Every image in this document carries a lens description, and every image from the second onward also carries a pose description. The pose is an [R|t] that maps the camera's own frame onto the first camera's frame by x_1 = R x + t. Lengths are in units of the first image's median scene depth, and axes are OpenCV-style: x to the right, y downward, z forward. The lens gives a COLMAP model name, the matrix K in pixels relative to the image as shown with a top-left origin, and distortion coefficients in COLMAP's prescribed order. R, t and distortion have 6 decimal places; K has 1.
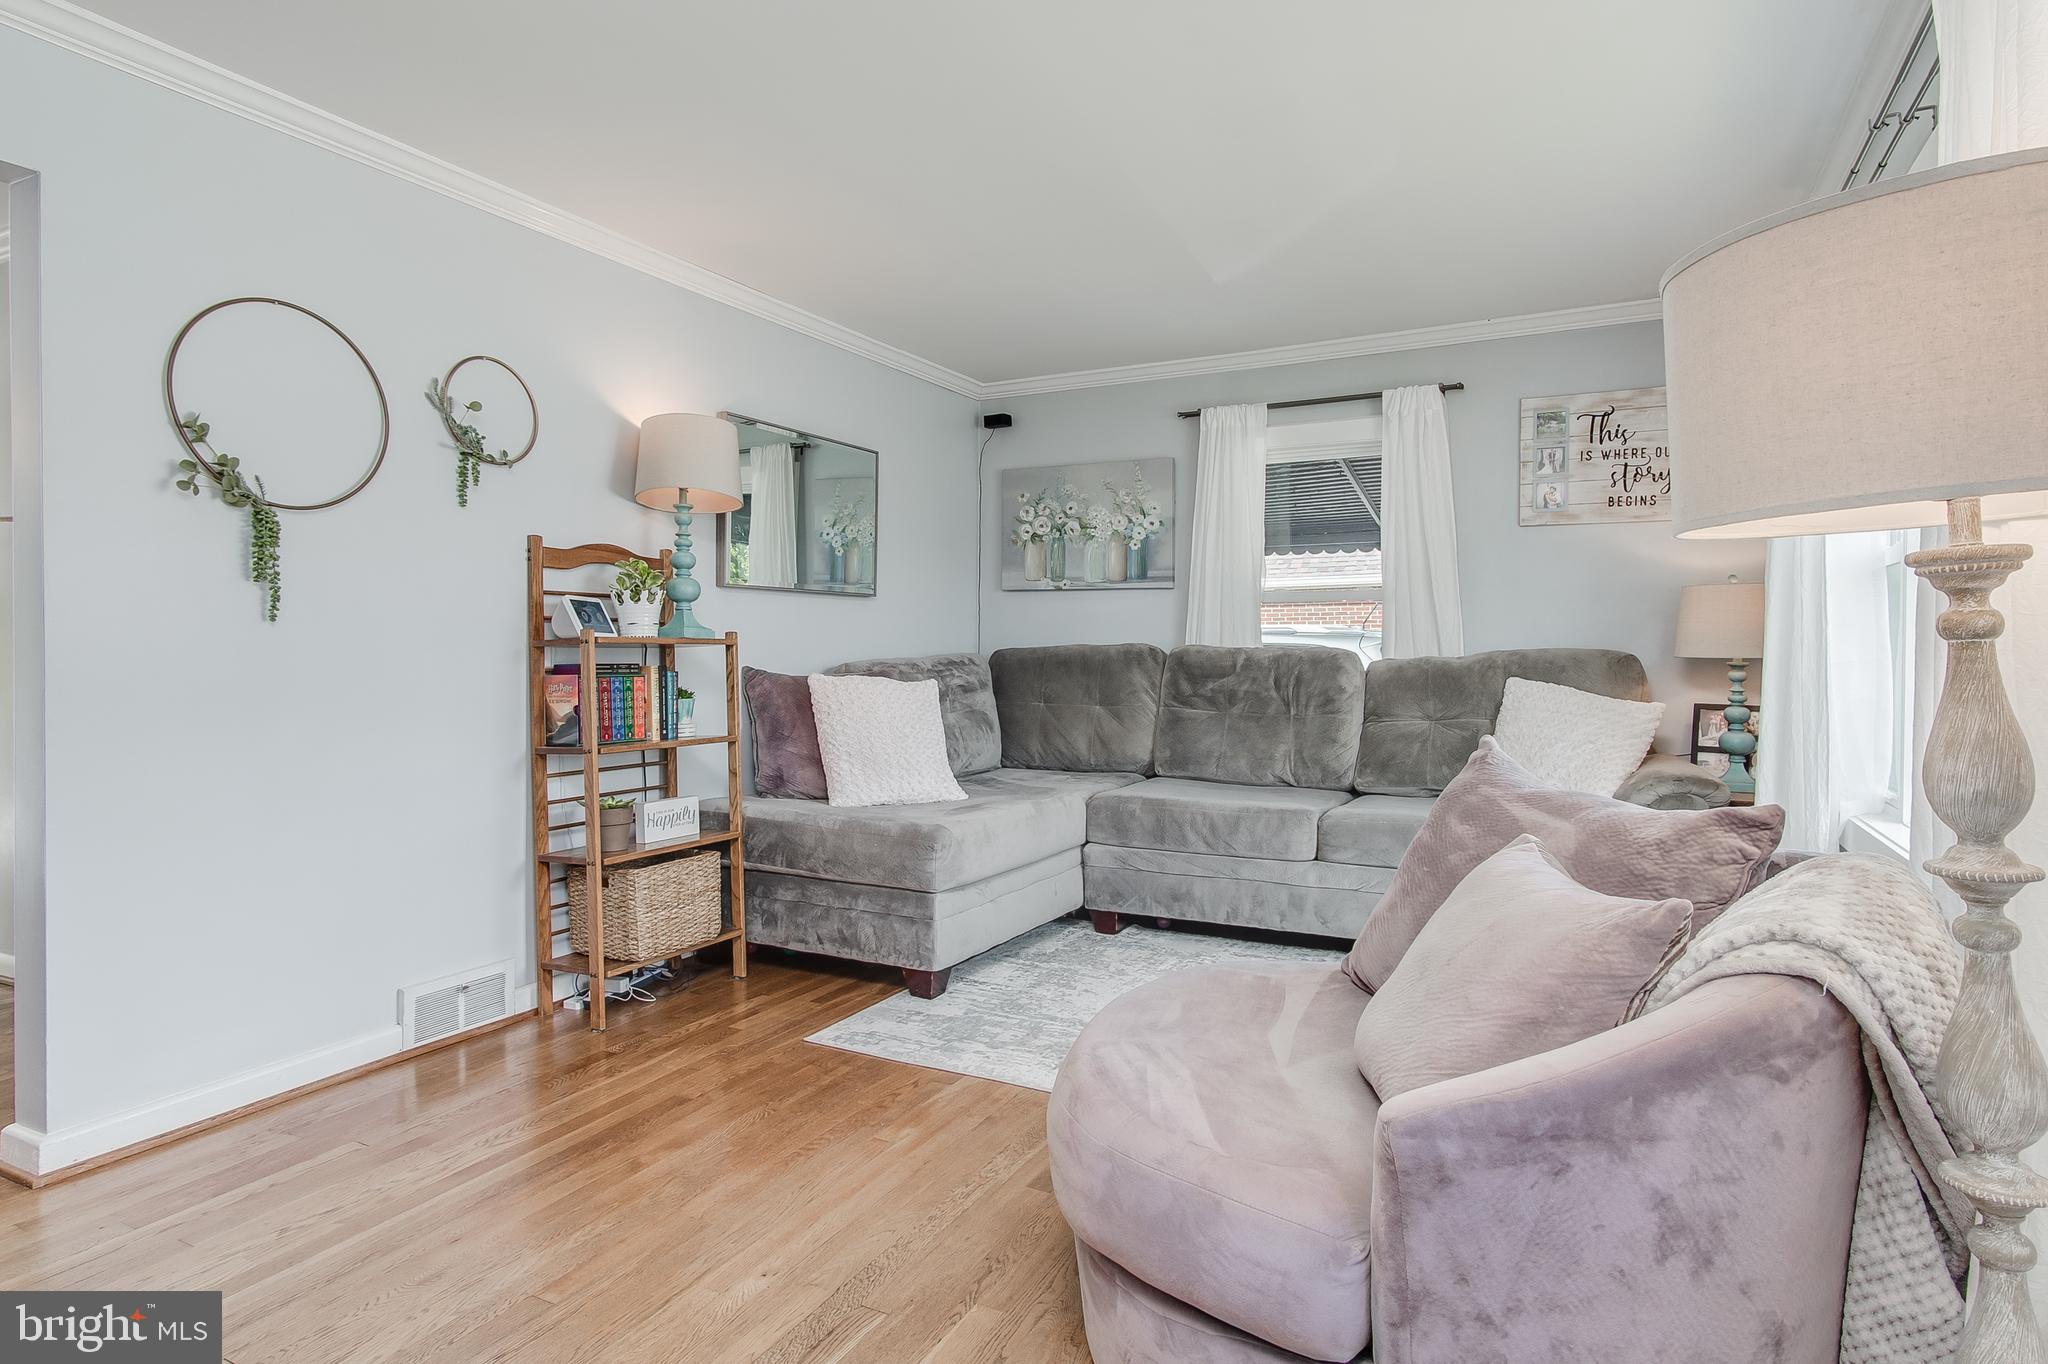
lens RADIAL K [[1082.5, 0, 1024.7], [0, 1082.5, 671.8], [0, 0, 1]] dist [0.007224, 0.001252]
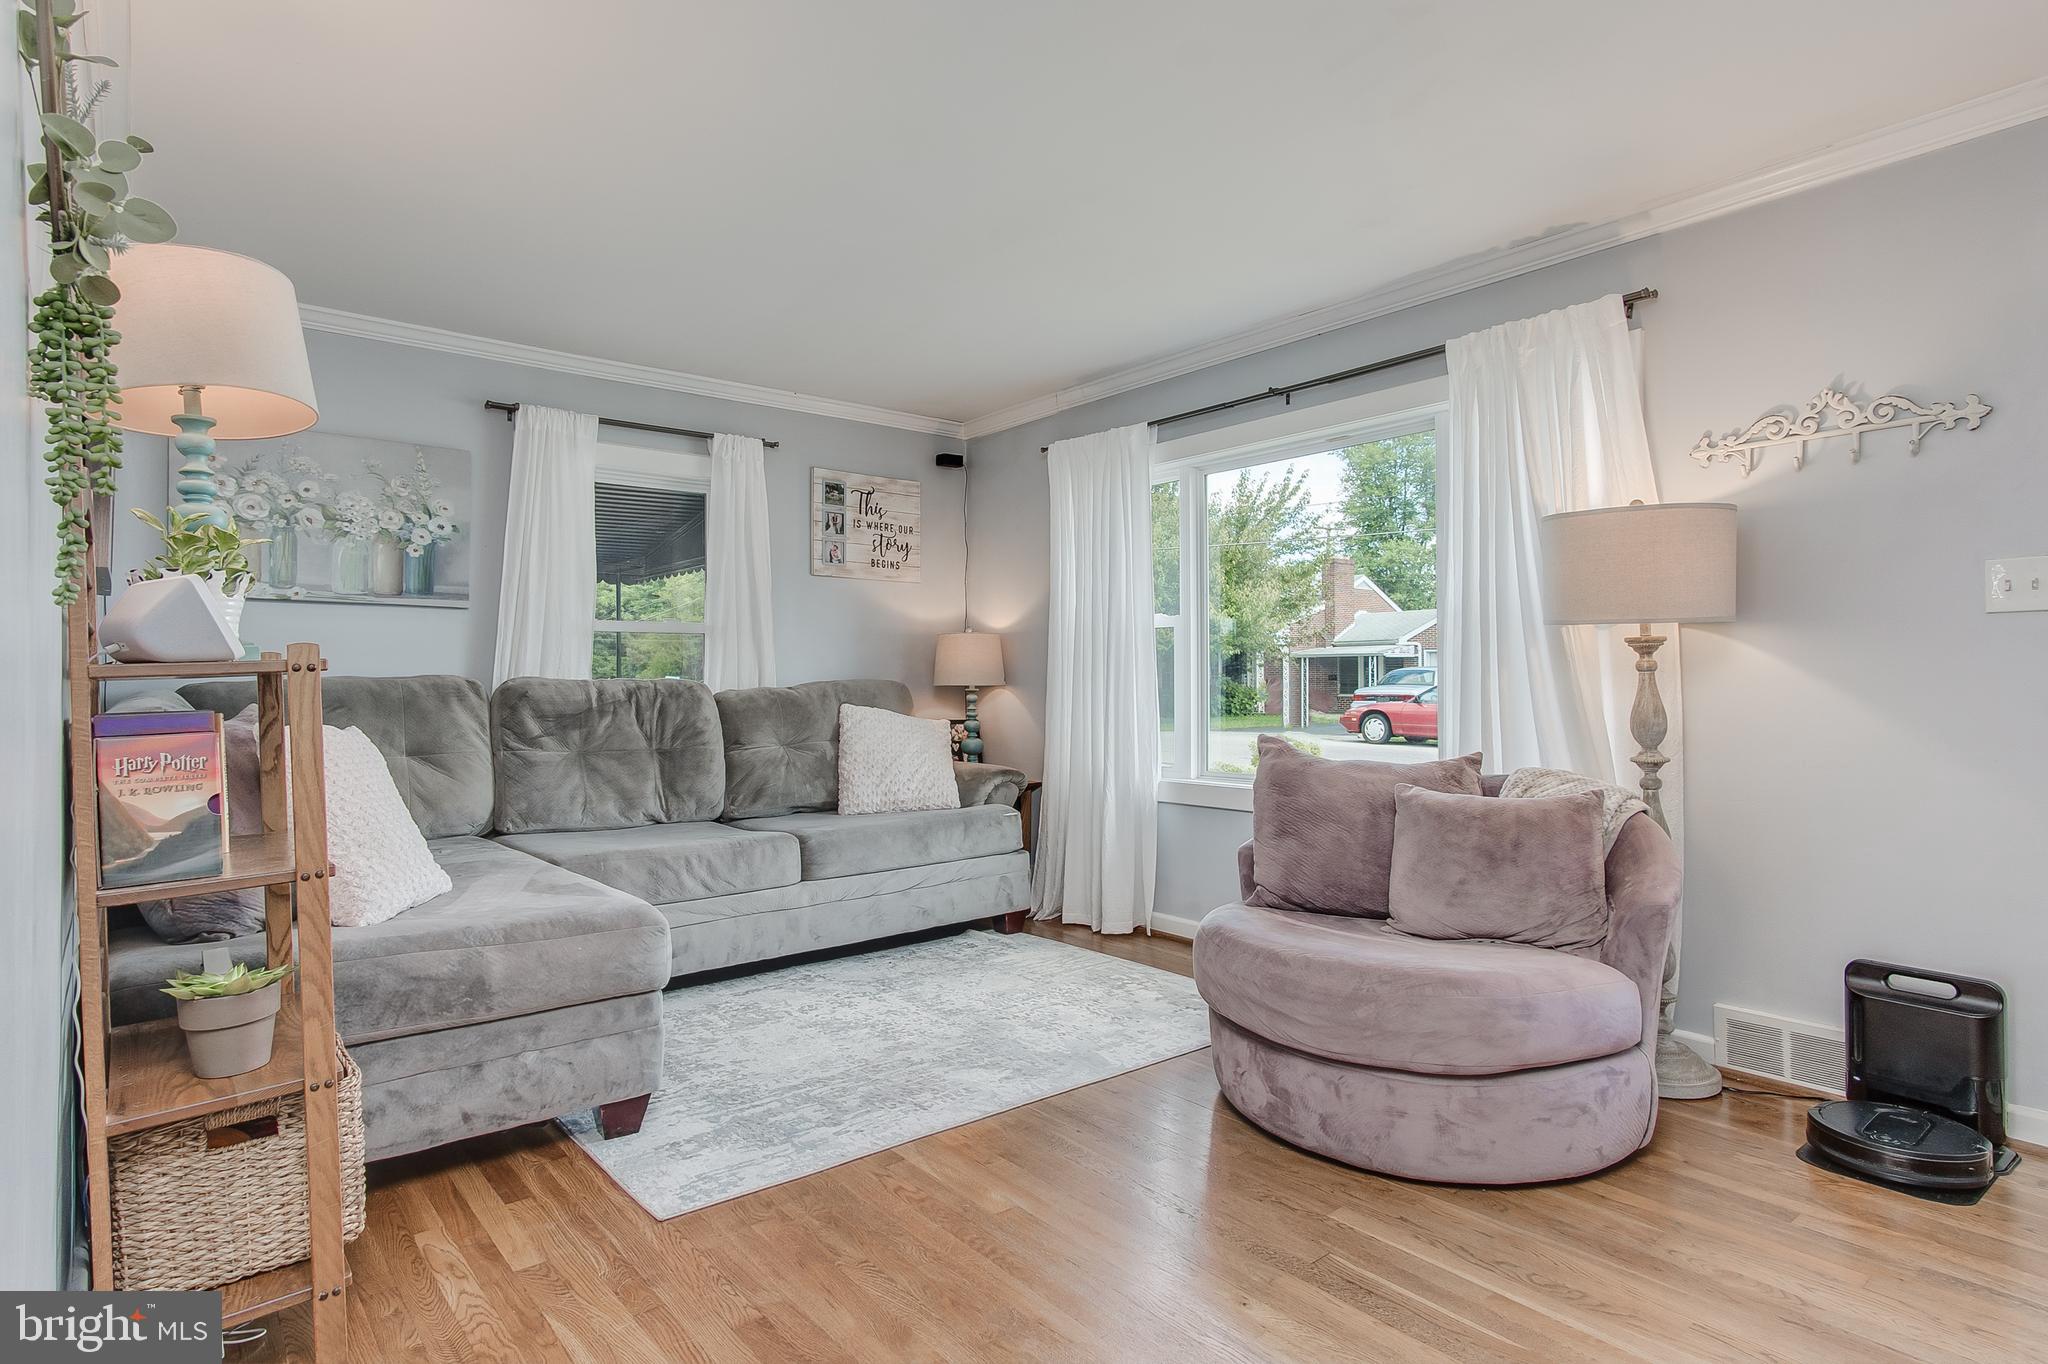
lens RADIAL K [[1082.5, 0, 1024.7], [0, 1082.5, 671.8], [0, 0, 1]] dist [0.007224, 0.001252]
pose [[0.406063, 0.003667, 0.913838, -0.530959], [0.024764, 0.999581, -0.015015, -0.006713], [-0.913510, 0.028727, 0.405802, 0.326488]]
